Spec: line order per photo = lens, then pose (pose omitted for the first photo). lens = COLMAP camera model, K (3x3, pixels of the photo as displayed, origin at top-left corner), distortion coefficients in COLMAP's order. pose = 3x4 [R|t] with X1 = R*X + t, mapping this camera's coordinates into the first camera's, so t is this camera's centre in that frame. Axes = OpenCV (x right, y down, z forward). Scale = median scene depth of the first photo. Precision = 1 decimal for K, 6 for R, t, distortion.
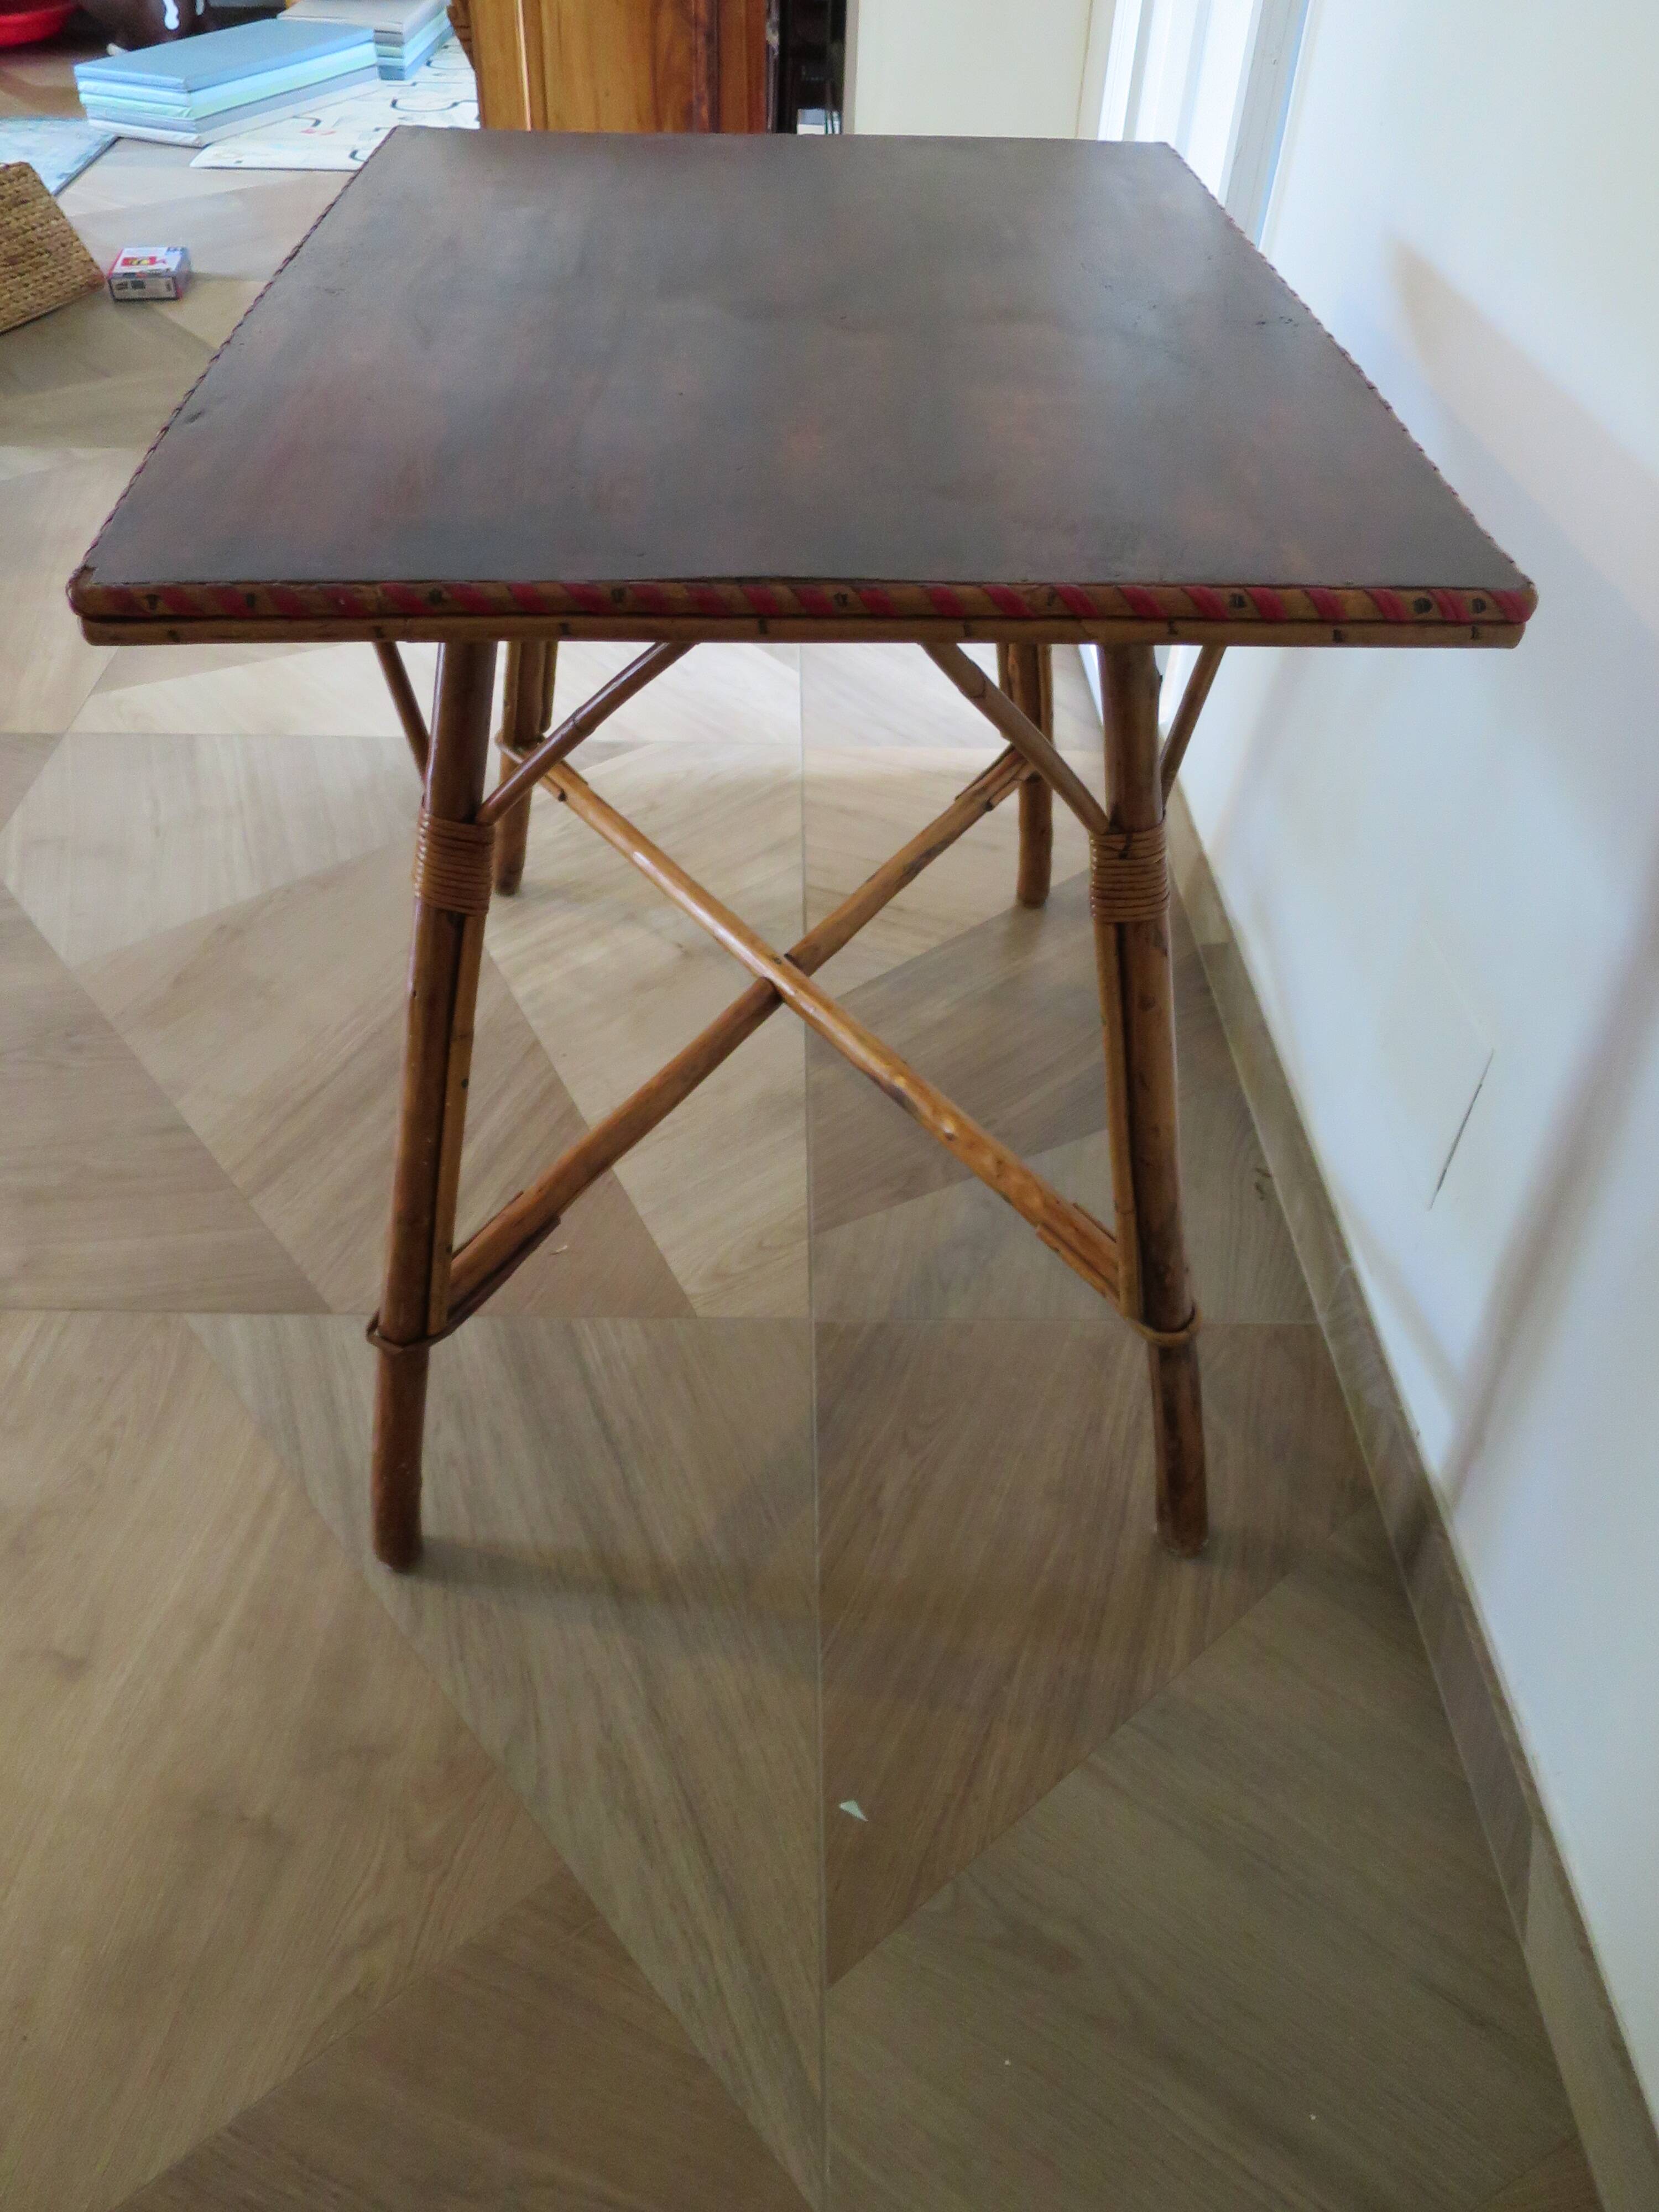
lens RADIAL K [[1592.1, 0, 829.5], [0, 1592.1, 1106.0], [0, 0, 1]] dist [-0.047324, 0.010938]
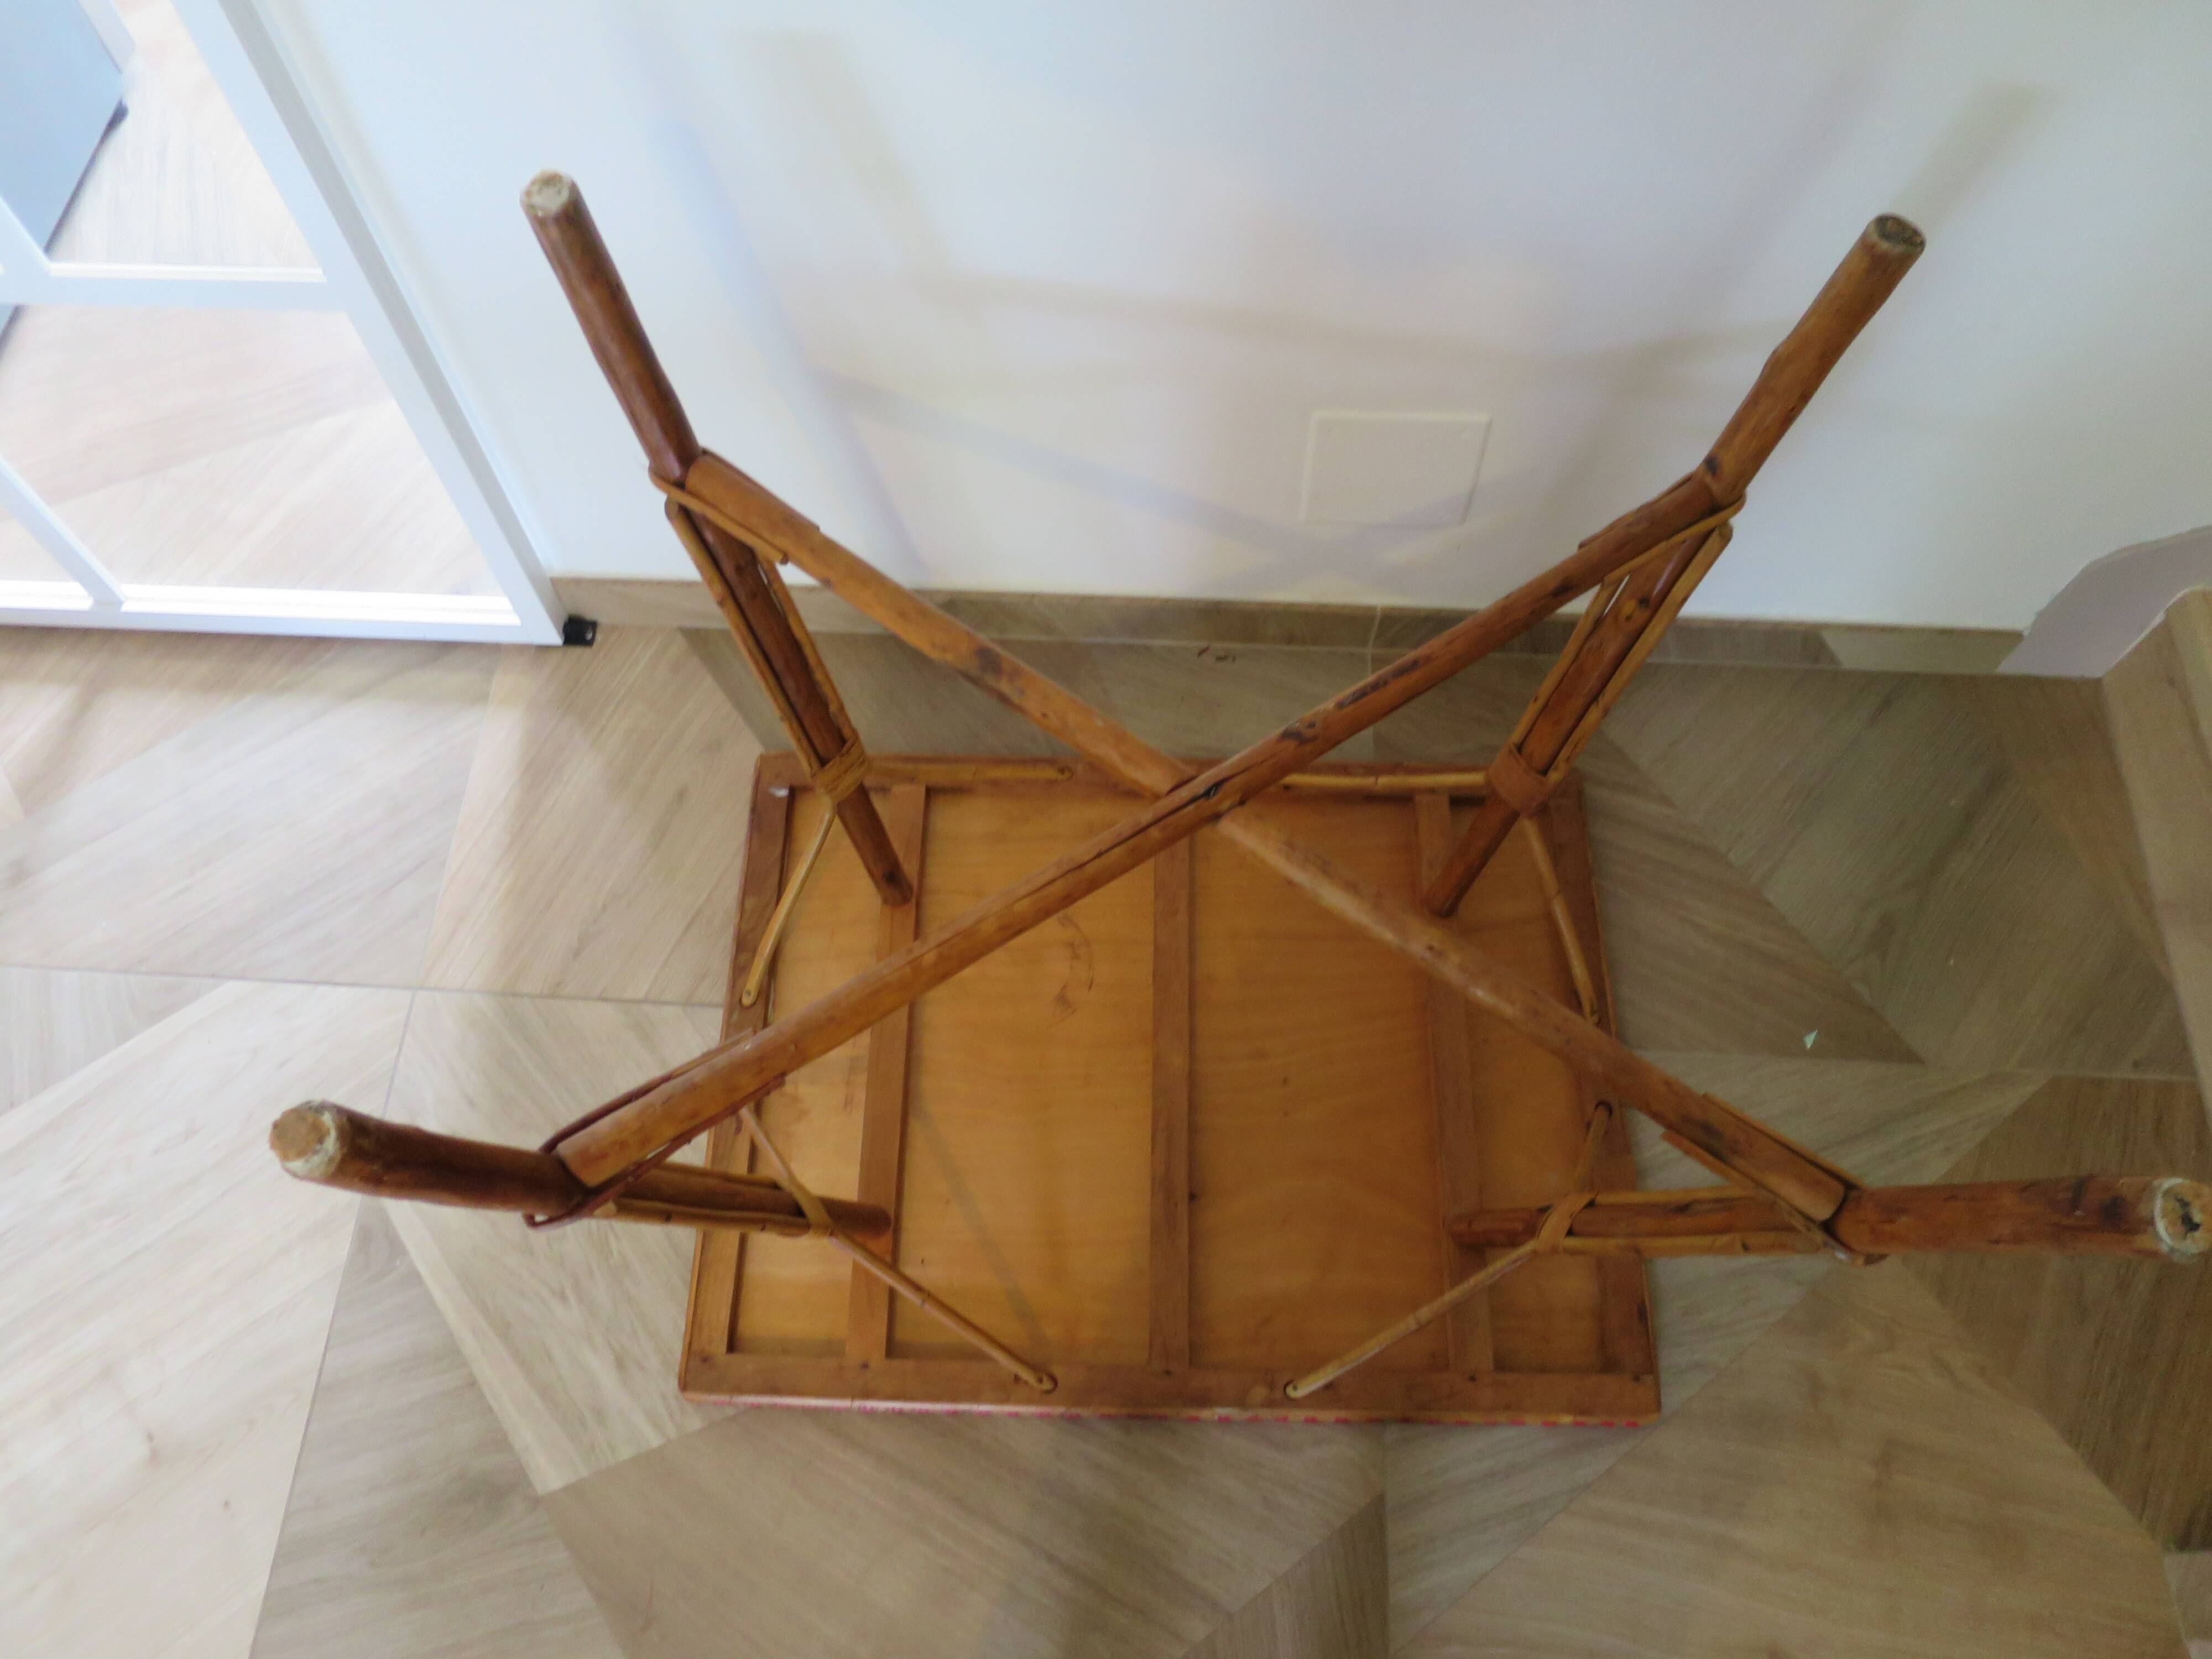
lens RADIAL K [[1567.3, 0, 1104.4], [0, 1567.3, 841.1], [0, 0, 1]] dist [-0.045465, 0.010938]
pose [[0.075195, -0.915443, 0.395361, -0.343570], [0.684631, 0.335662, 0.647001, -0.783769], [-0.725001, 0.222025, 0.651981, 0.395748]]
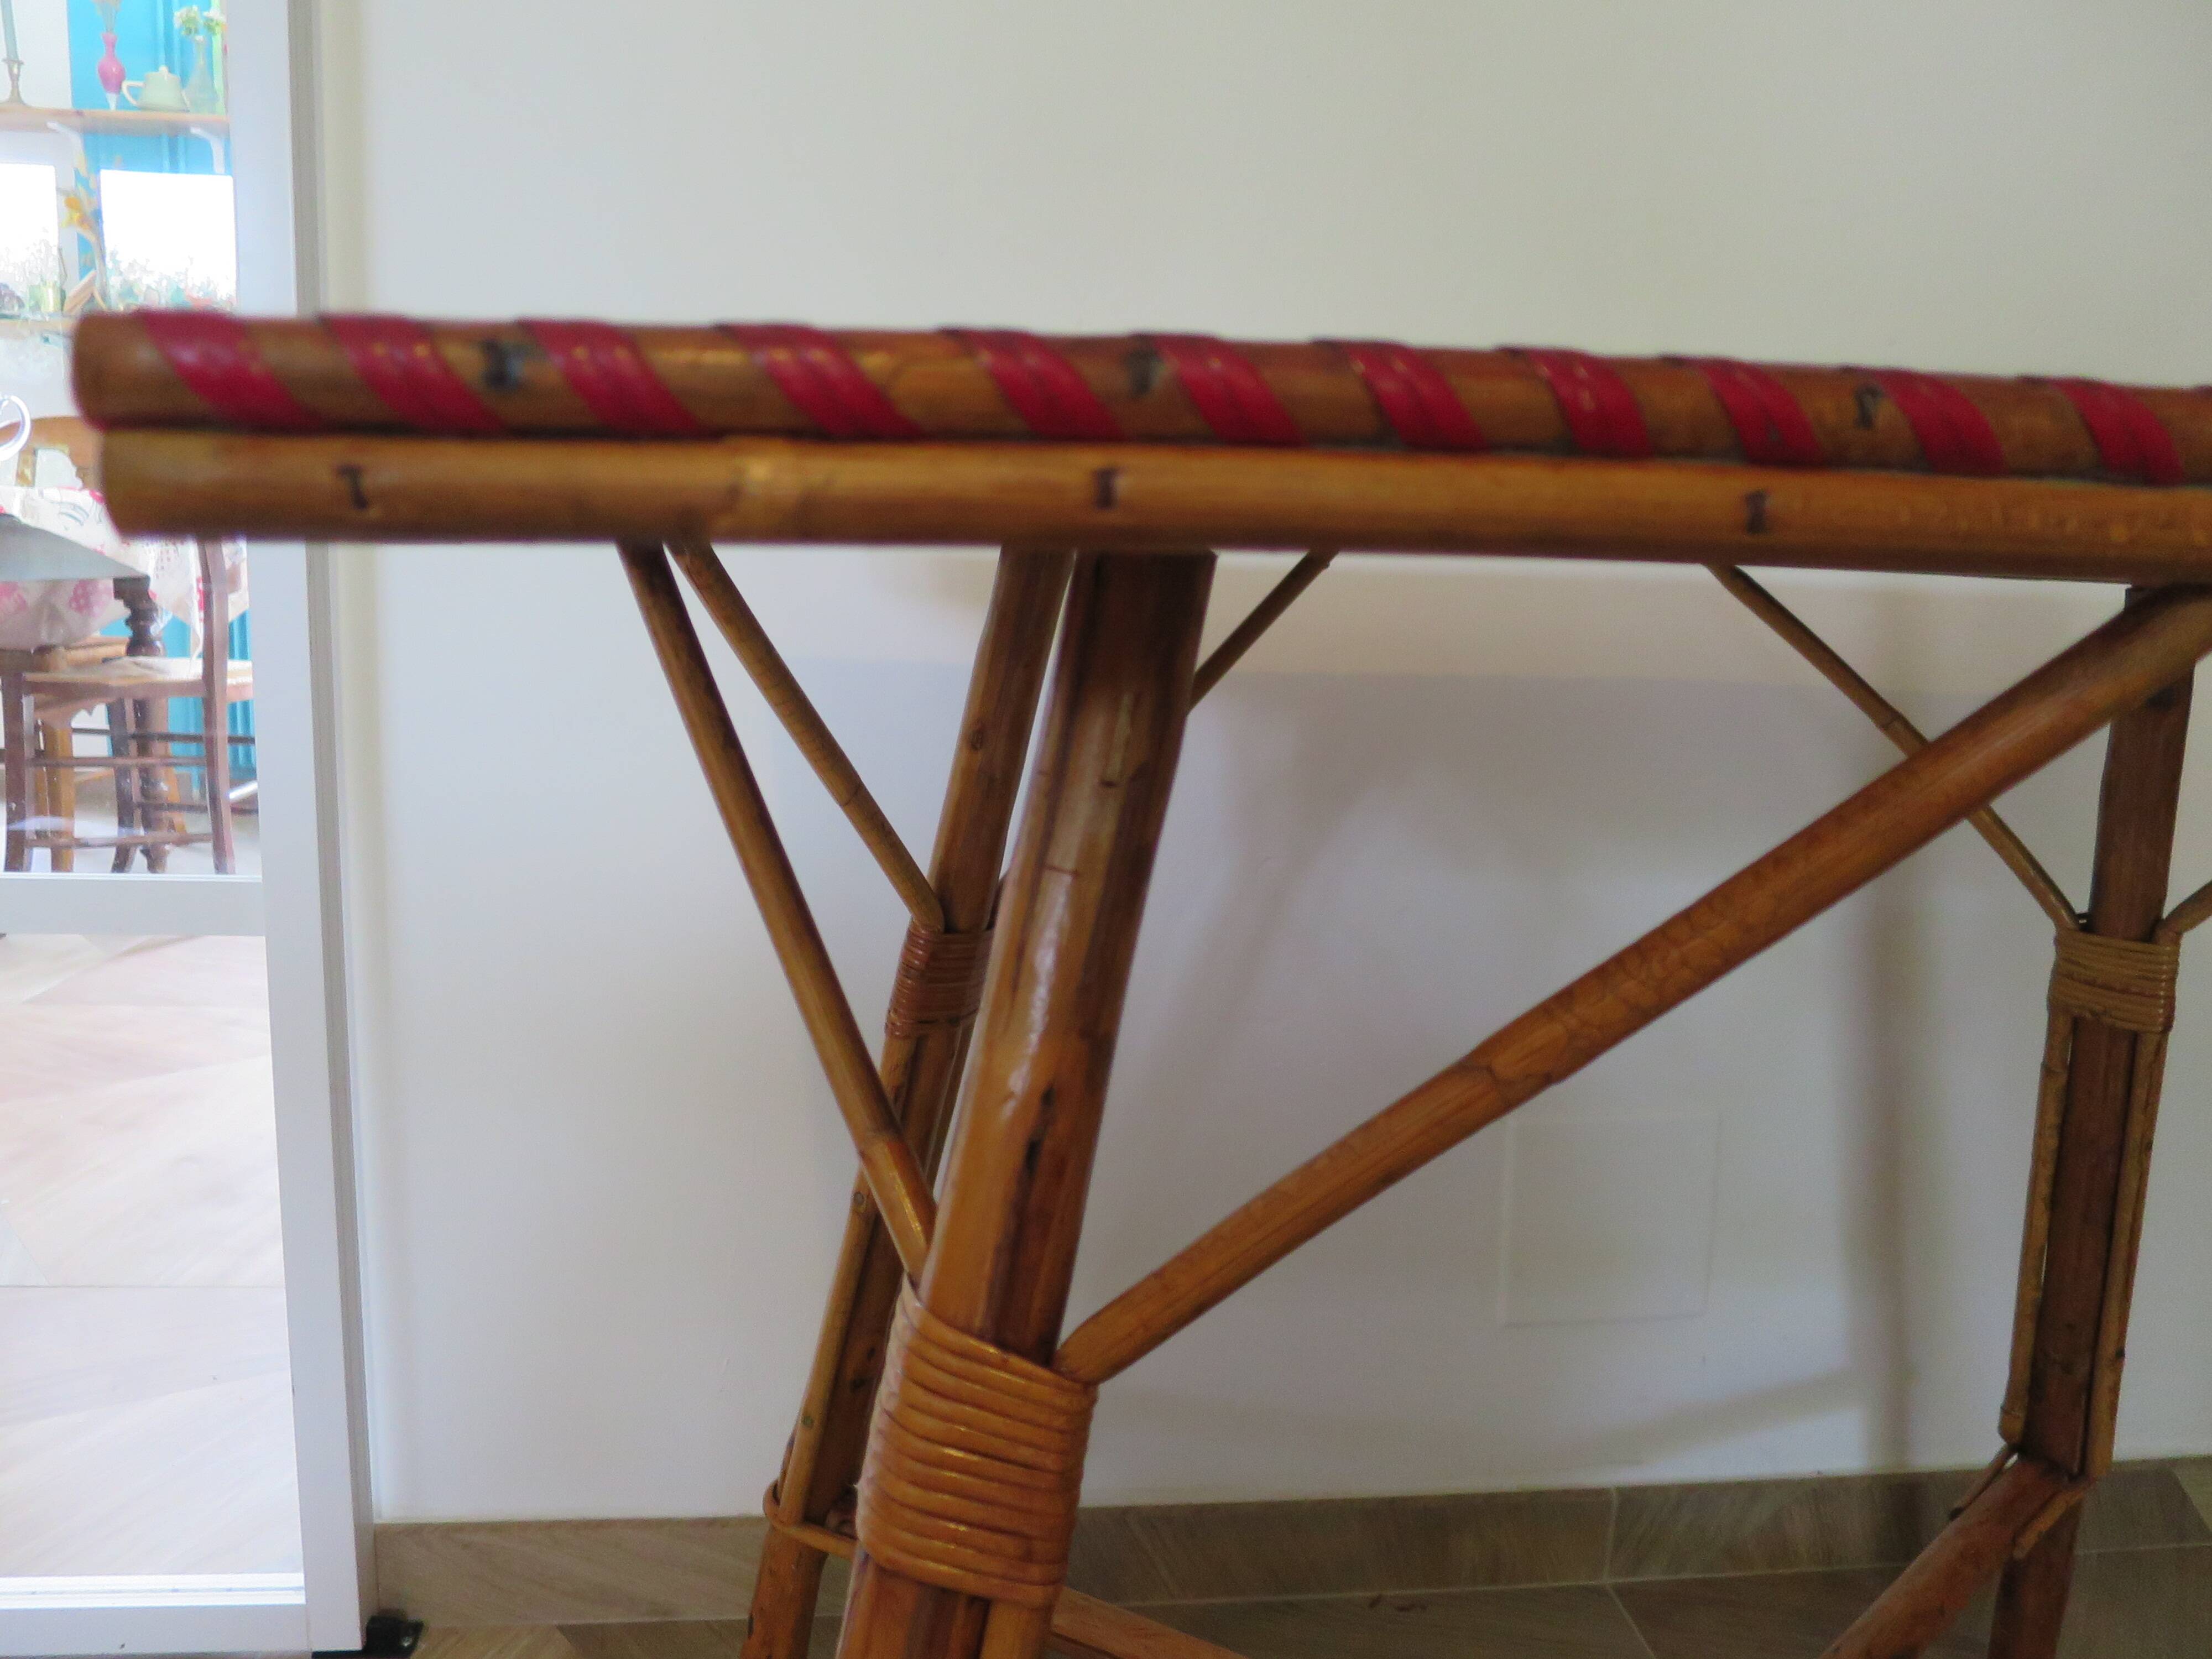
lens RADIAL K [[1568.9, 0, 1123.2], [0, 1568.9, 825.9], [0, 0, 1]] dist [-0.037989, 0.006204]
pose [[-0.076332, -0.200755, 0.976663, -0.424337], [0.655561, 0.727937, 0.200865, -0.521676], [-0.751274, 0.655595, 0.076042, 0.897674]]
